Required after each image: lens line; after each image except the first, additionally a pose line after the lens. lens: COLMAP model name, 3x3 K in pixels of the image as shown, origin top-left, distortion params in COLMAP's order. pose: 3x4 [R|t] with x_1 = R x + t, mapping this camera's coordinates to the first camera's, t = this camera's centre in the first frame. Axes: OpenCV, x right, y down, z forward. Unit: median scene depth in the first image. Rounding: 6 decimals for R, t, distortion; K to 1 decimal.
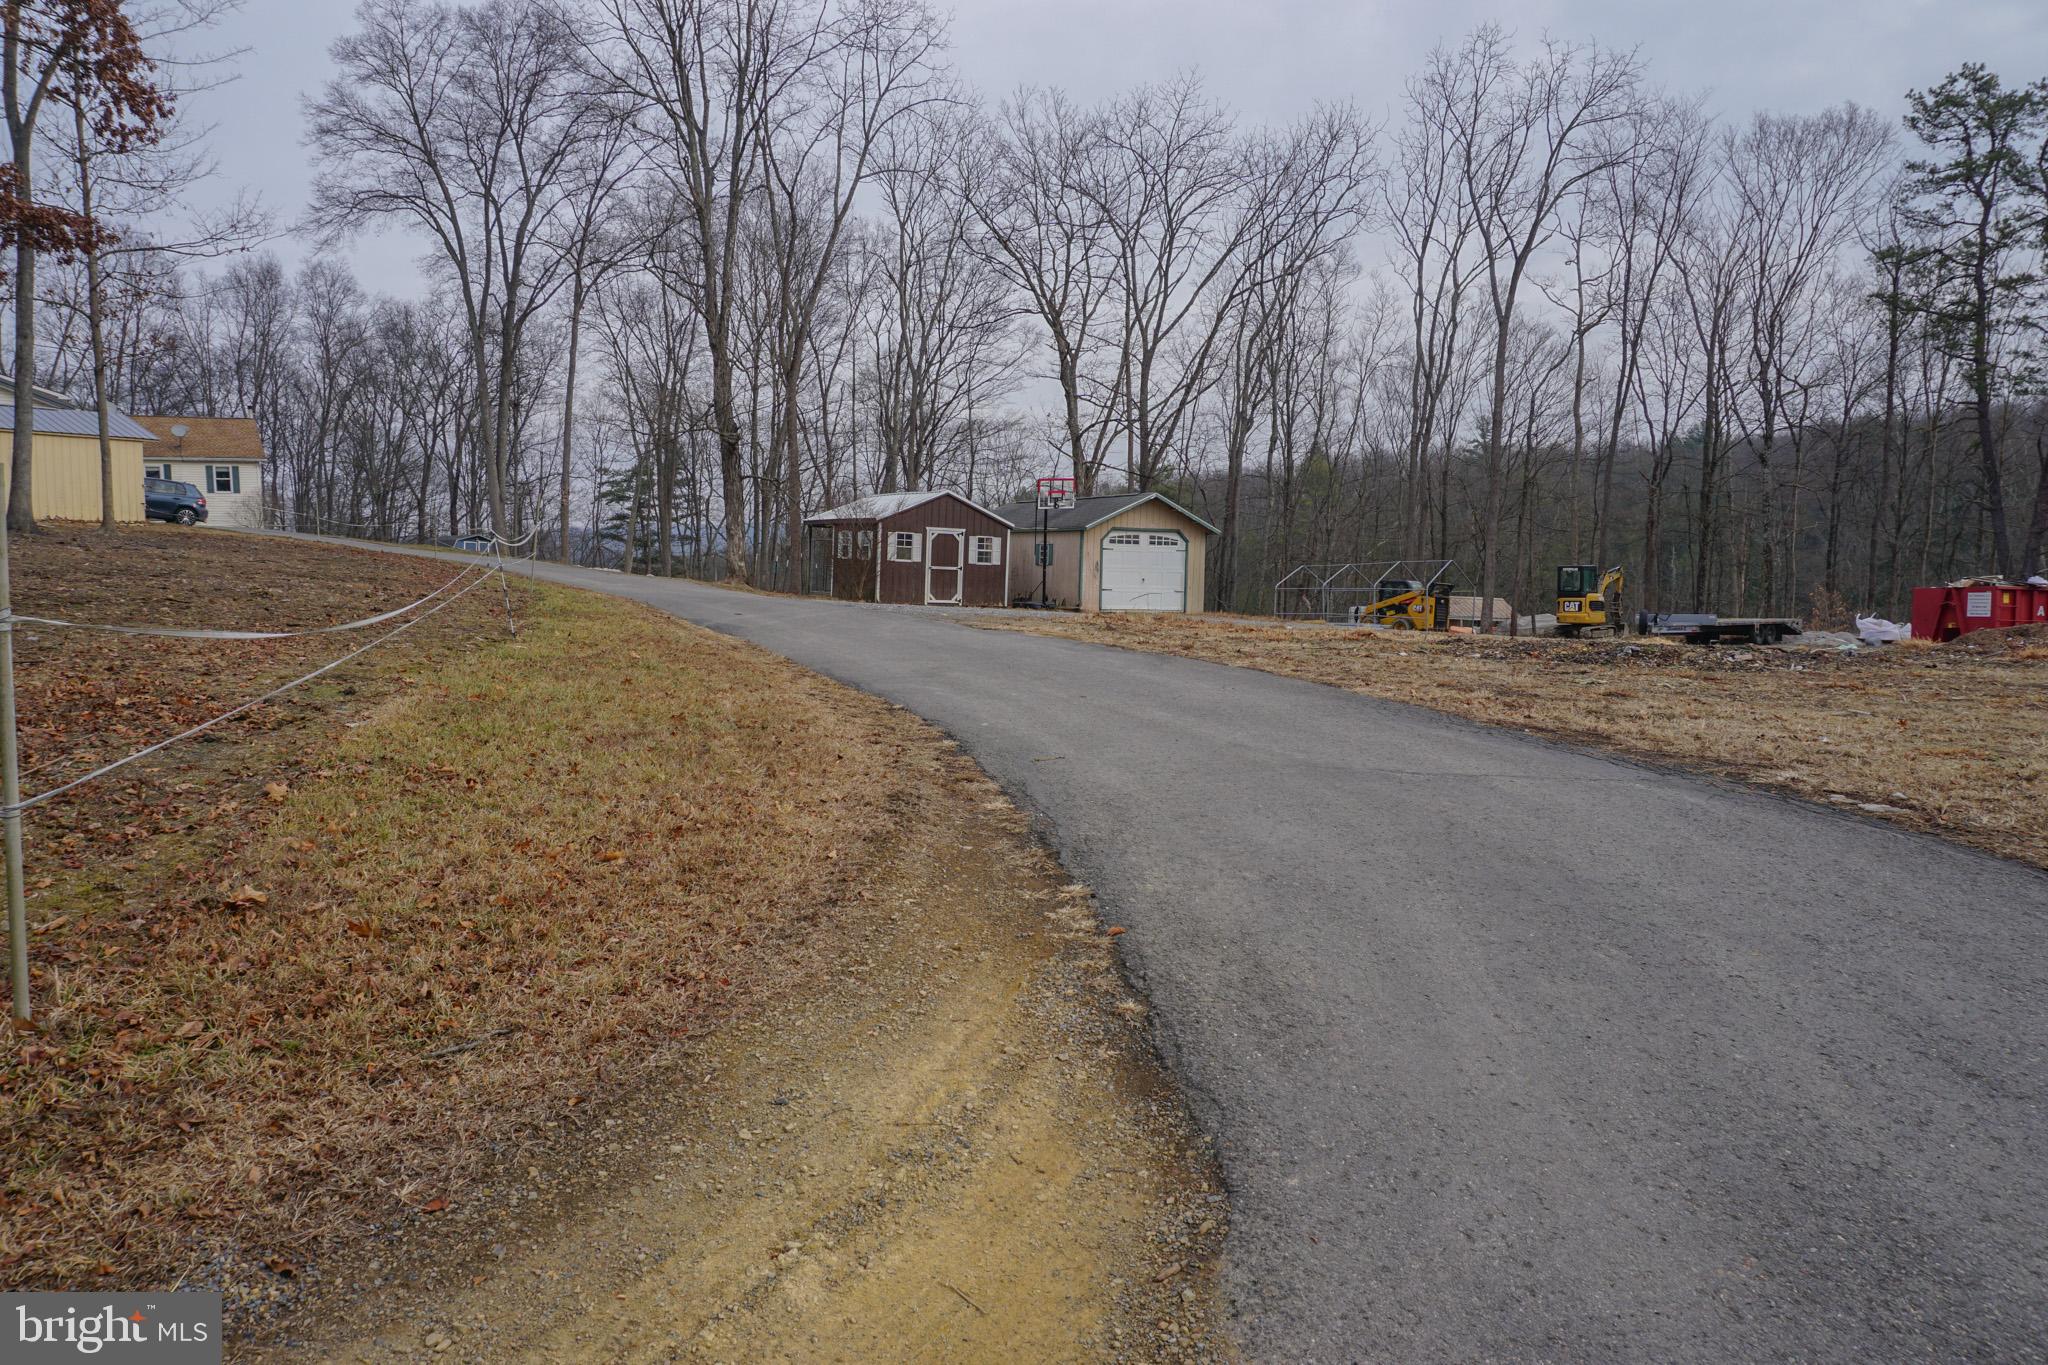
lens RADIAL K [[1370.5, 0, 1031.3], [0, 1370.5, 689.5], [0, 0, 1]] dist [-0.051208, 0.029895]
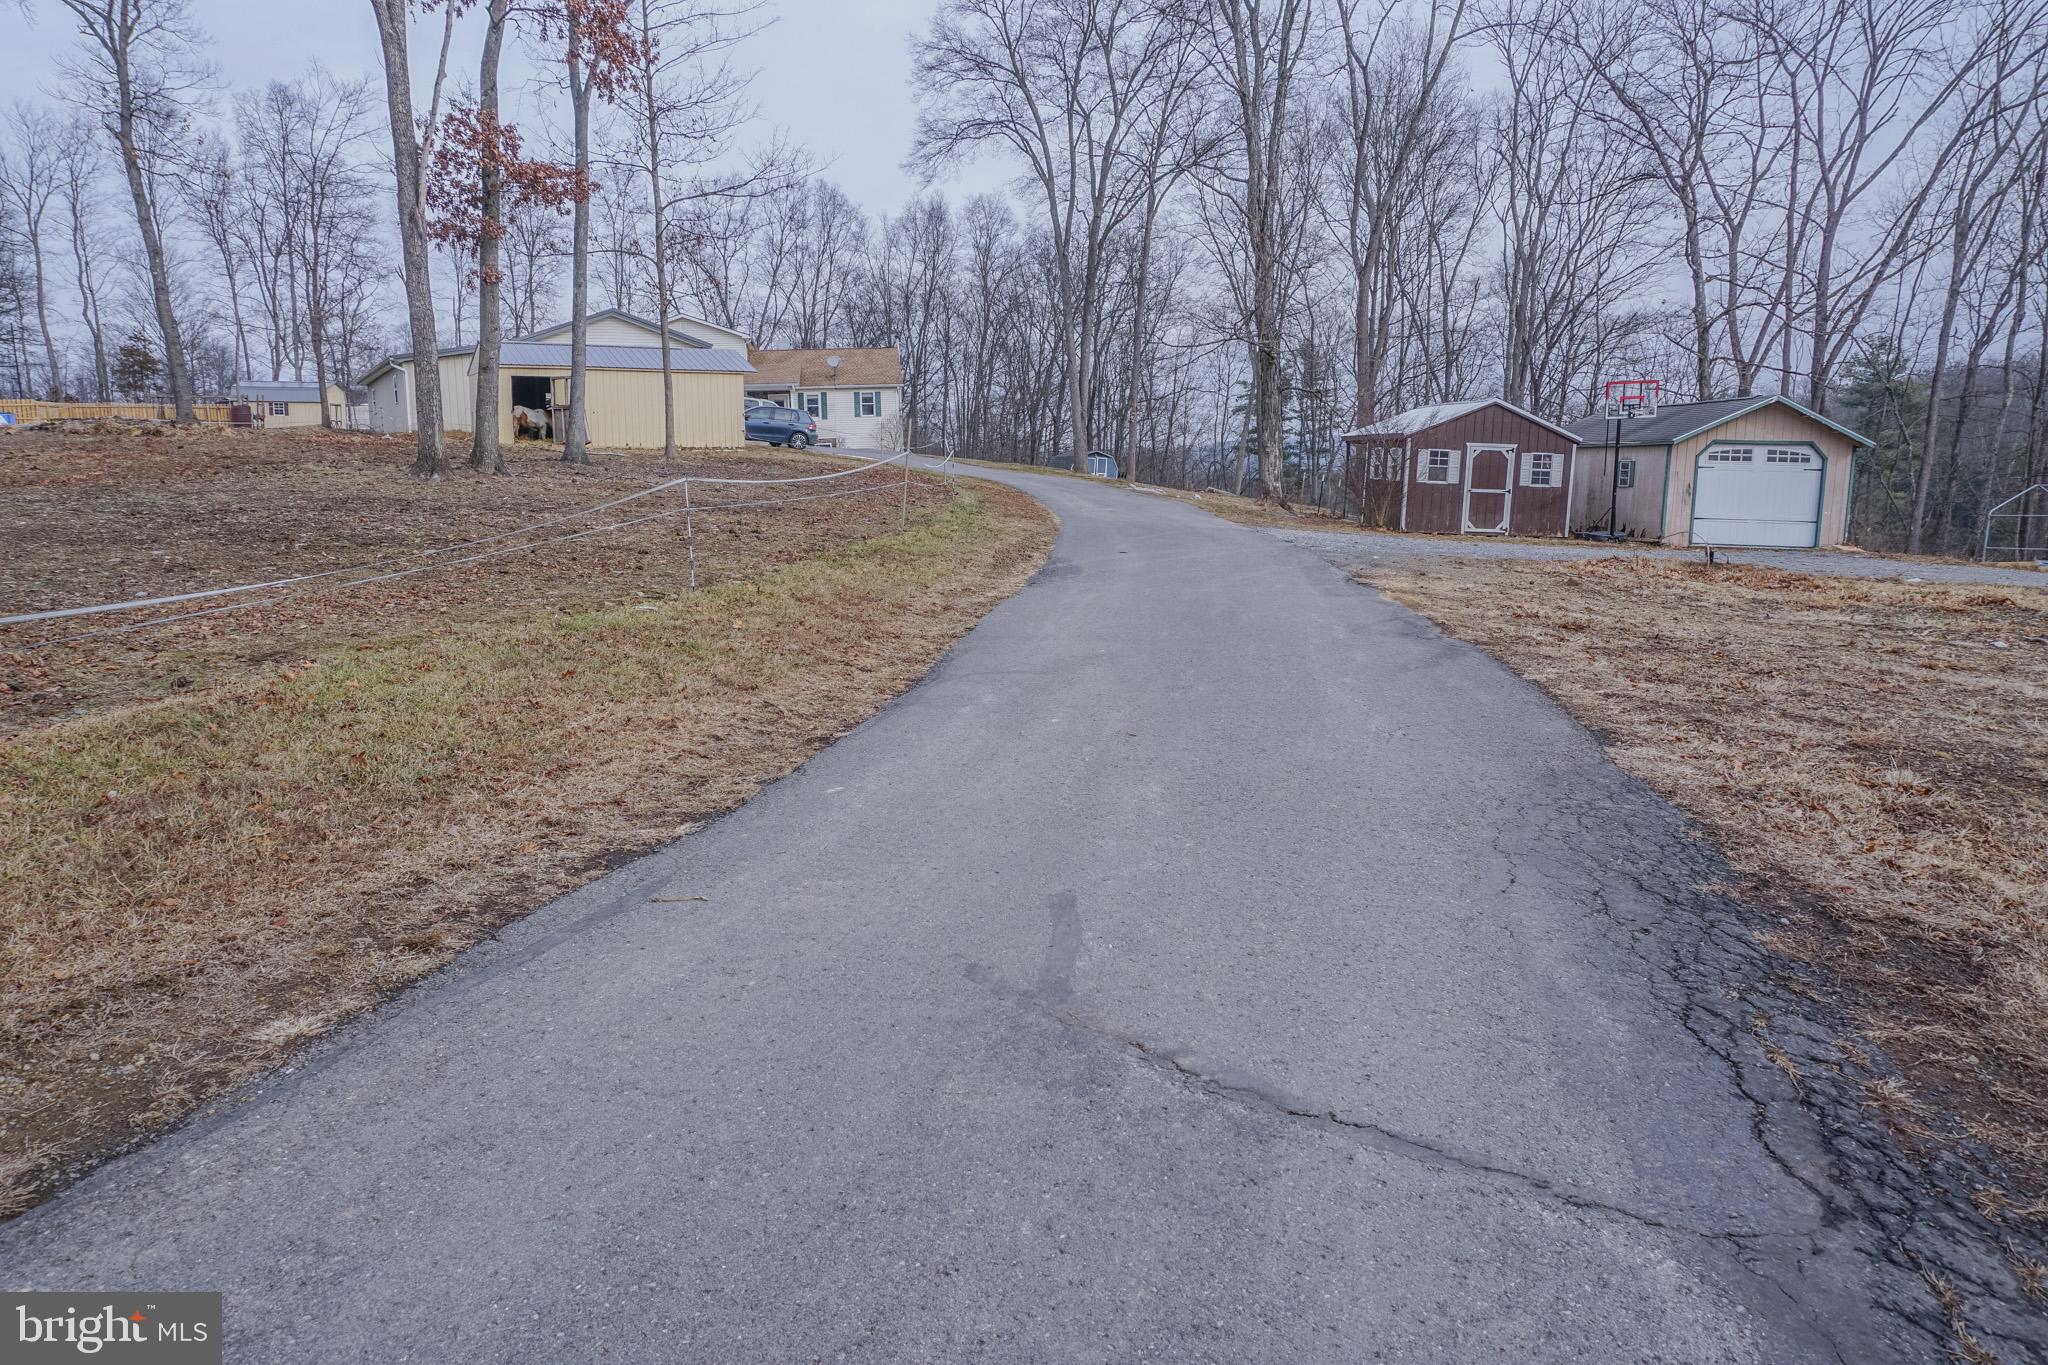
lens RADIAL K [[1370.5, 0, 1019.1], [0, 1370.5, 681.0], [0, 0, 1]] dist [-0.051208, 0.029895]
pose [[0.882926, 0.064111, -0.465114, 0.058645], [-0.037139, 0.997066, 0.066935, -0.012432], [0.468041, -0.041825, 0.882717, 0.083805]]
